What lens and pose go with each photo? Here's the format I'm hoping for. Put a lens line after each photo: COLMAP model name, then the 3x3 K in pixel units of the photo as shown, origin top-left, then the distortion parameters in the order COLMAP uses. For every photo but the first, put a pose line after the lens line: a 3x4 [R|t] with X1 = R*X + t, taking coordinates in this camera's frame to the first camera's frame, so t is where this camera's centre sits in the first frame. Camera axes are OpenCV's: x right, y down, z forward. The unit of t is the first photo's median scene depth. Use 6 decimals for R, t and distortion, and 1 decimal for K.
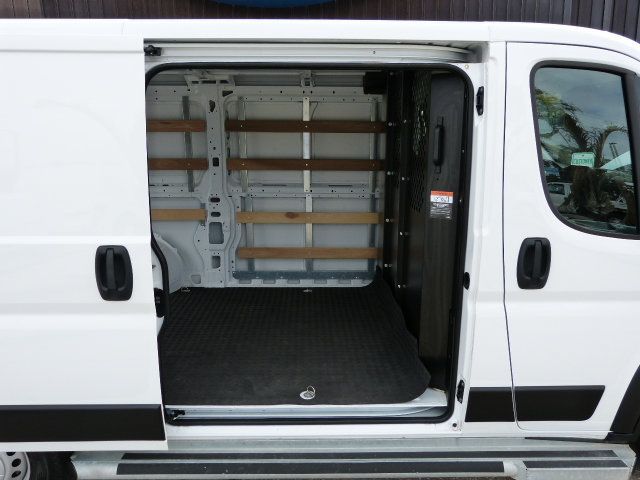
lens RADIAL K [[478.4, 0, 318.0], [0, 478.4, 241.0], [0, 0, 1]] dist [-0.037785, 0.027290]
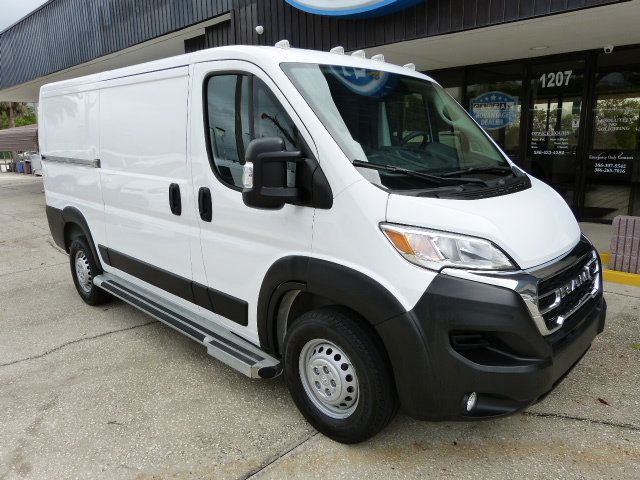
lens RADIAL K [[478.4, 0, 317.4], [0, 478.4, 239.9], [0, 0, 1]] dist [-0.037785, 0.027290]
pose [[0.707522, 0.154233, -0.689656, 0.933082], [-0.146322, 0.986718, 0.070555, -0.000522], [0.691378, 0.050993, 0.720692, 0.071186]]
